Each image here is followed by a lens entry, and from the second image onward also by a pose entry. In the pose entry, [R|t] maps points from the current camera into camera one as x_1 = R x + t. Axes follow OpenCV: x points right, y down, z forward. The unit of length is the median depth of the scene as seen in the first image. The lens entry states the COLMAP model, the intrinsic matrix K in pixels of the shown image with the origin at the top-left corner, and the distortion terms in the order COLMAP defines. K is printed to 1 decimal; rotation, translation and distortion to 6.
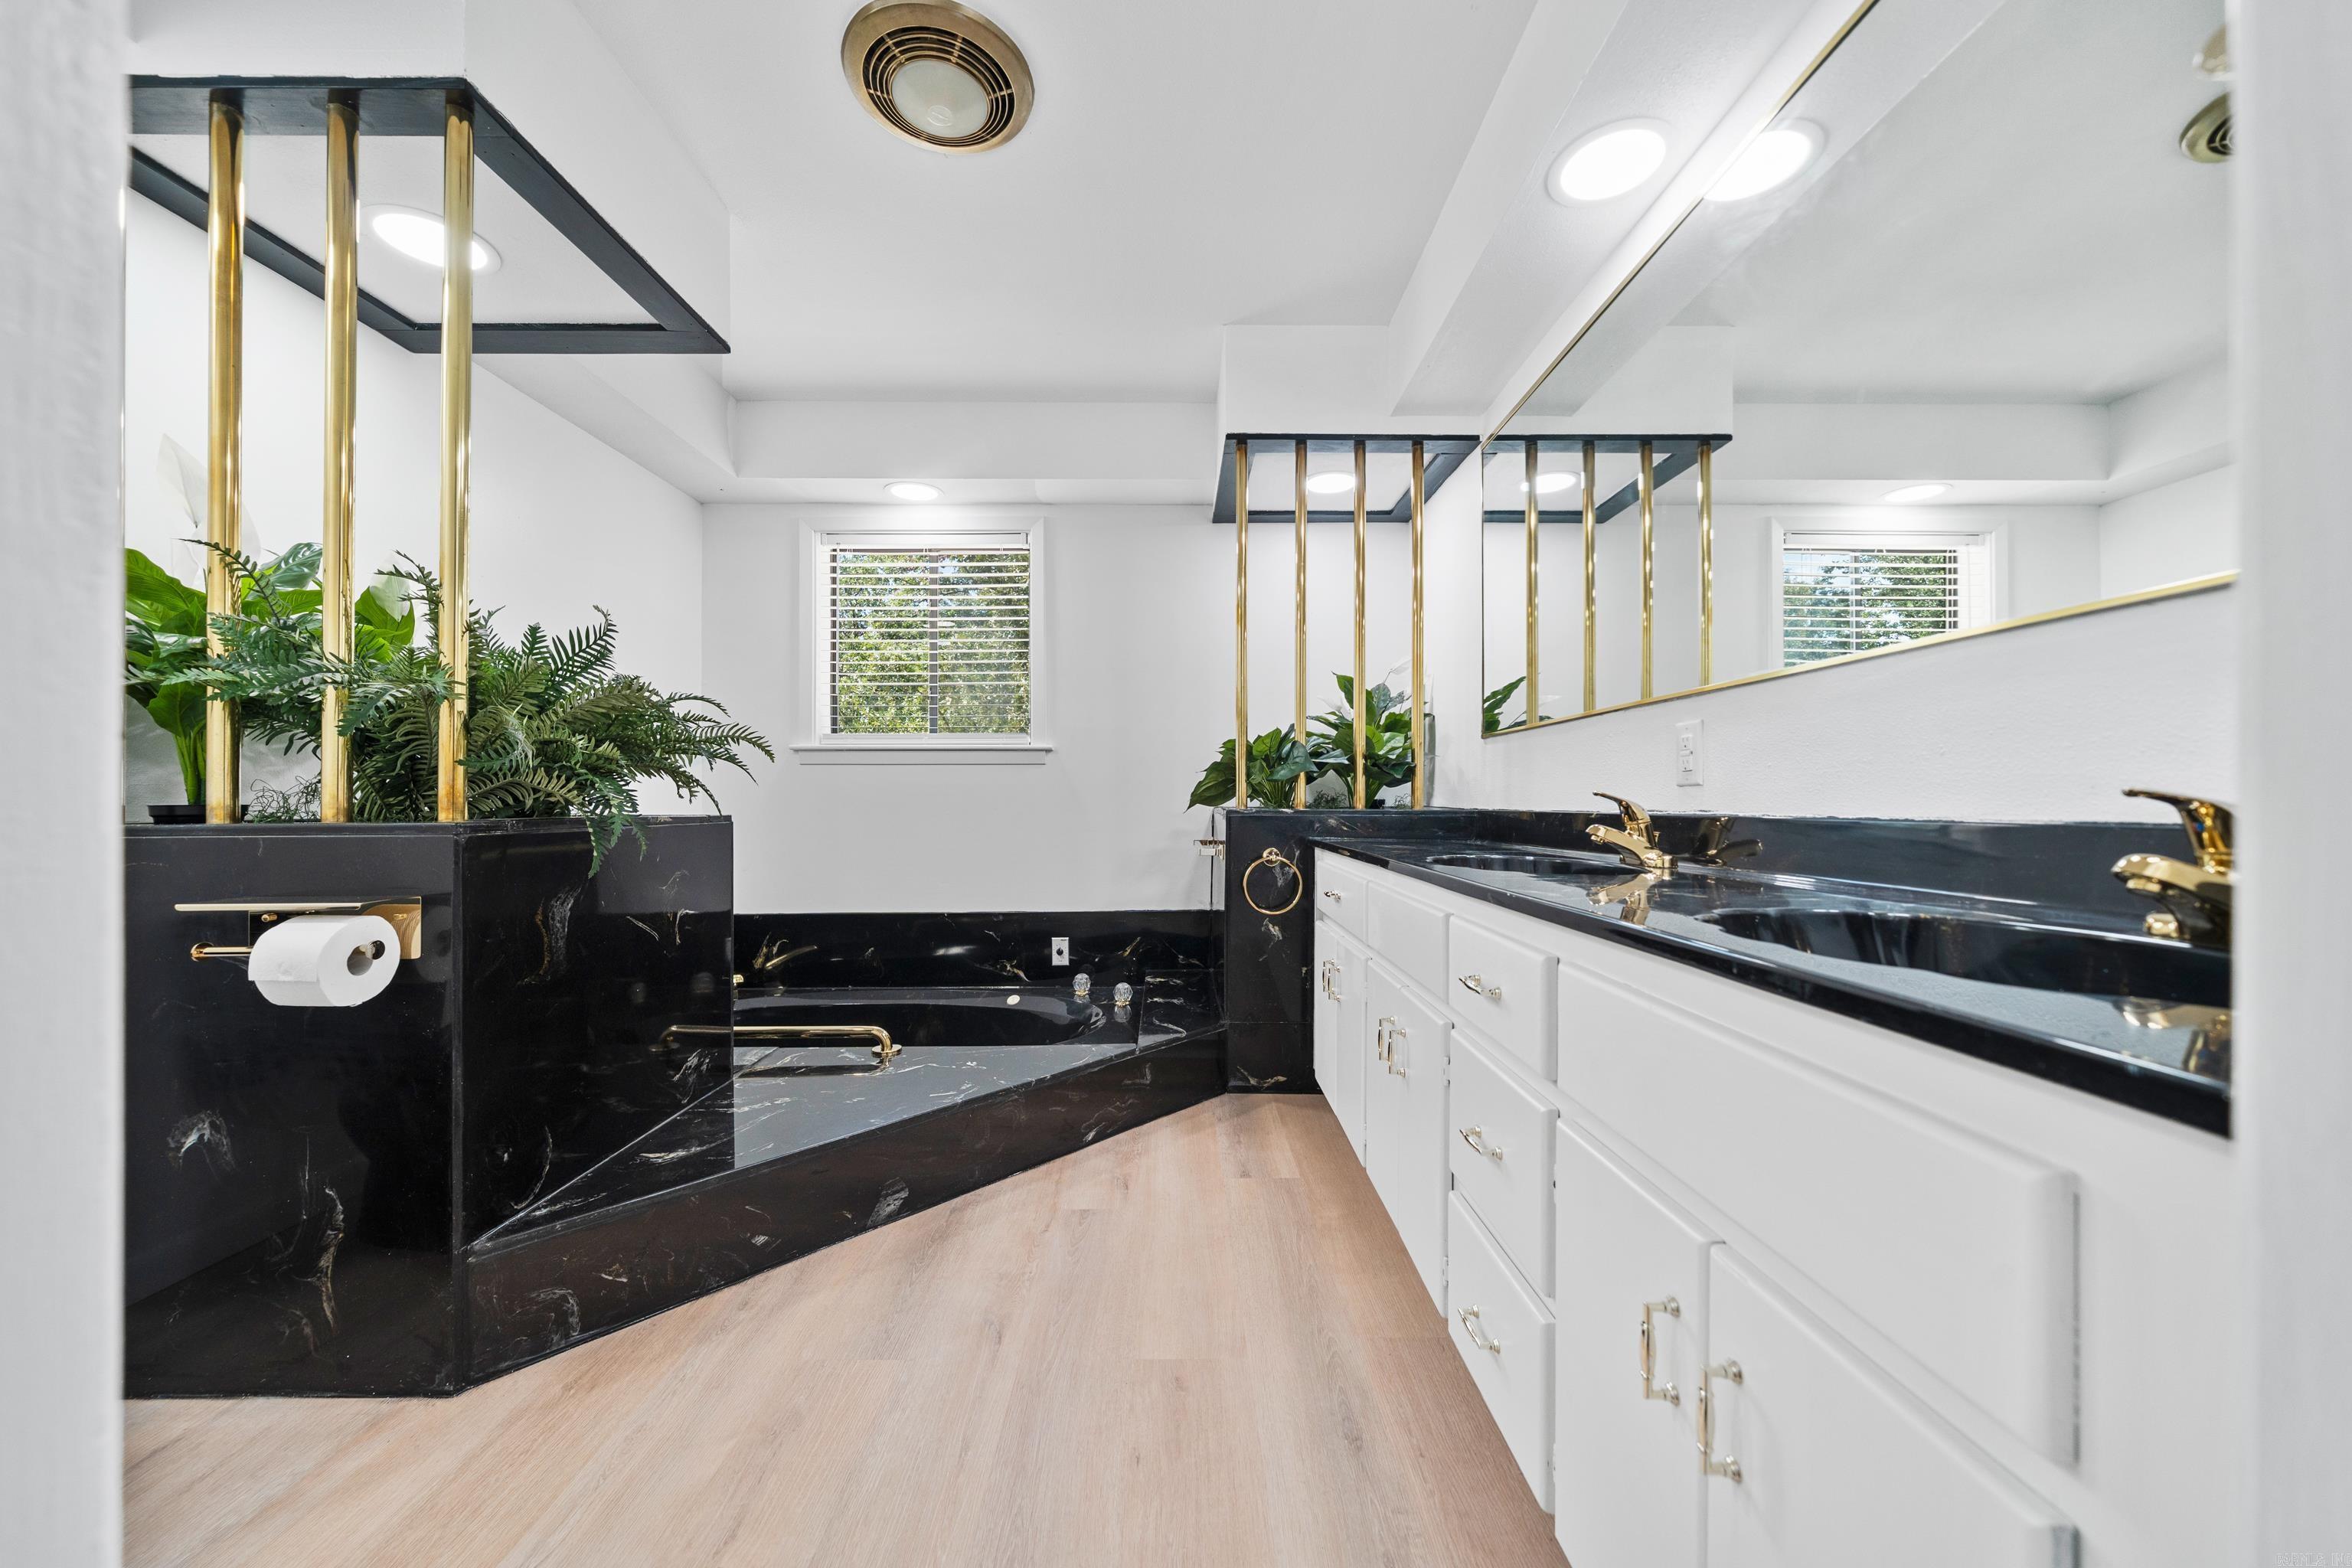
lens RADIAL K [[859.0, 0, 1175.7], [0, 859.0, 788.3], [0, 0, 1]] dist [-0.002430, -0.000032]
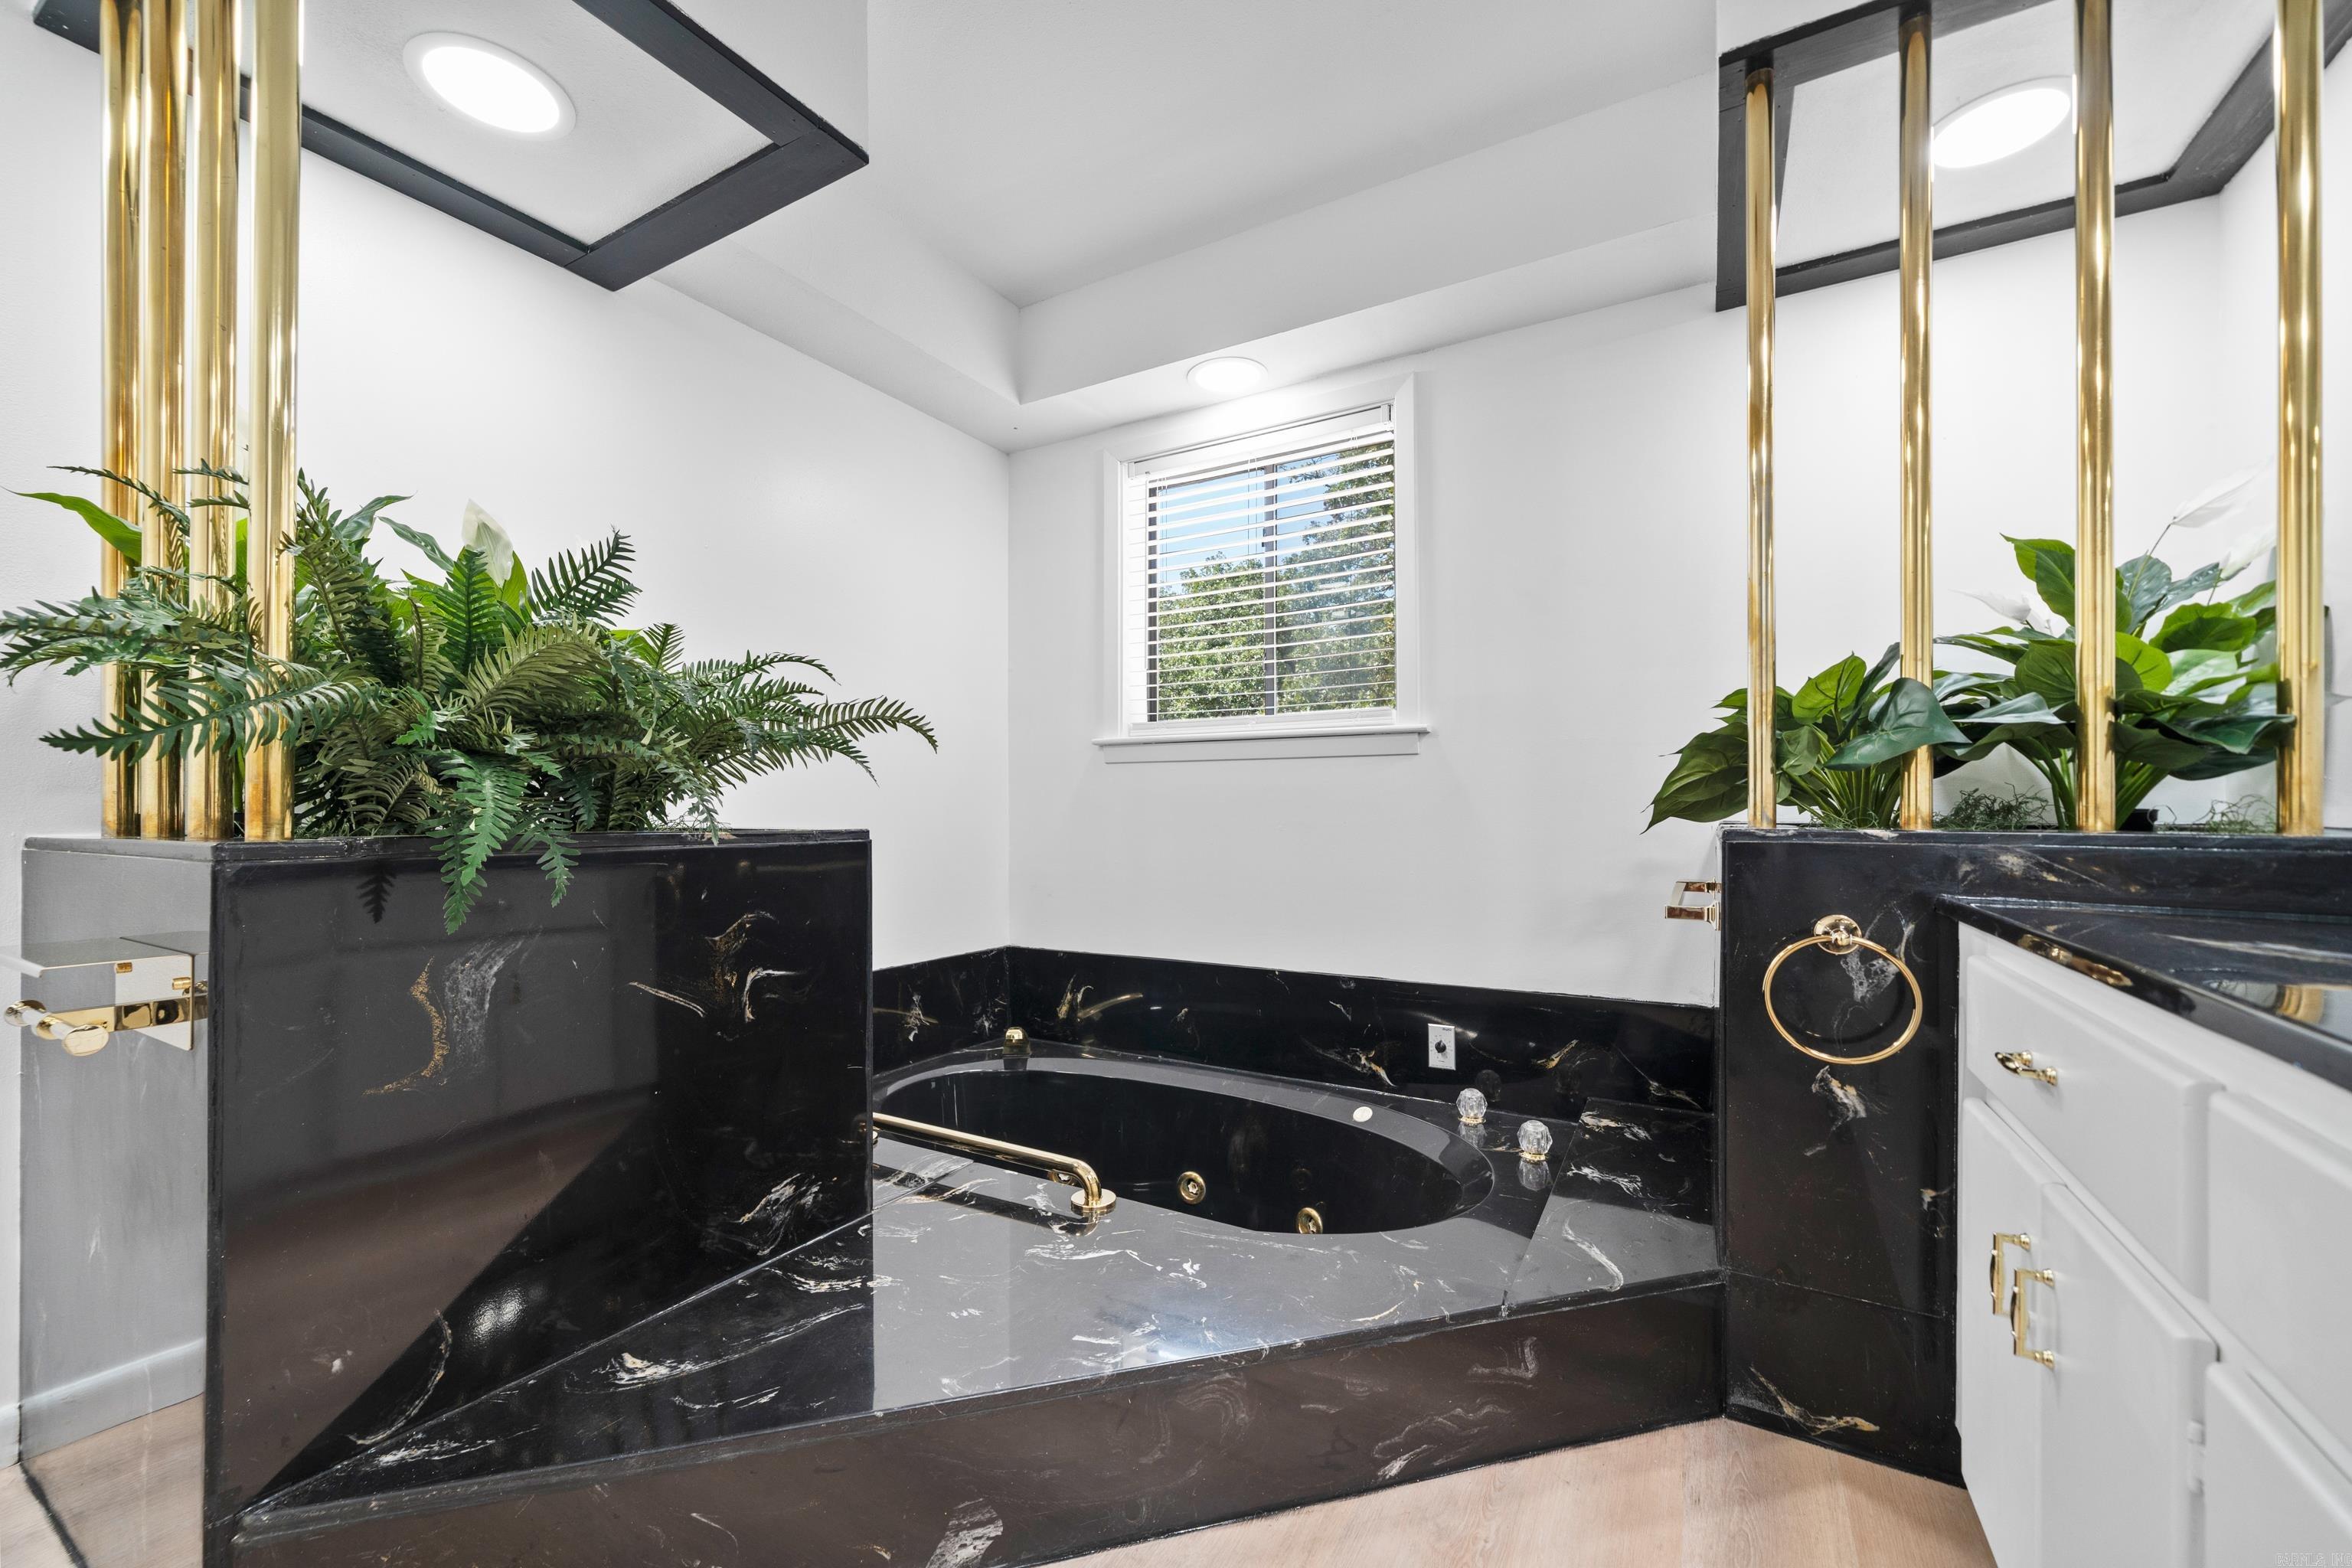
lens RADIAL K [[935.0, 0, 1163.6], [0, 935.0, 799.7], [0, 0, 1]] dist [-0.003903, 0.000787]
pose [[0.859775, -0.003225, -0.510663, 0.054739], [0.004934, 0.999986, 0.001991, 0.005069], [0.510650, -0.004231, 0.859779, 0.373041]]
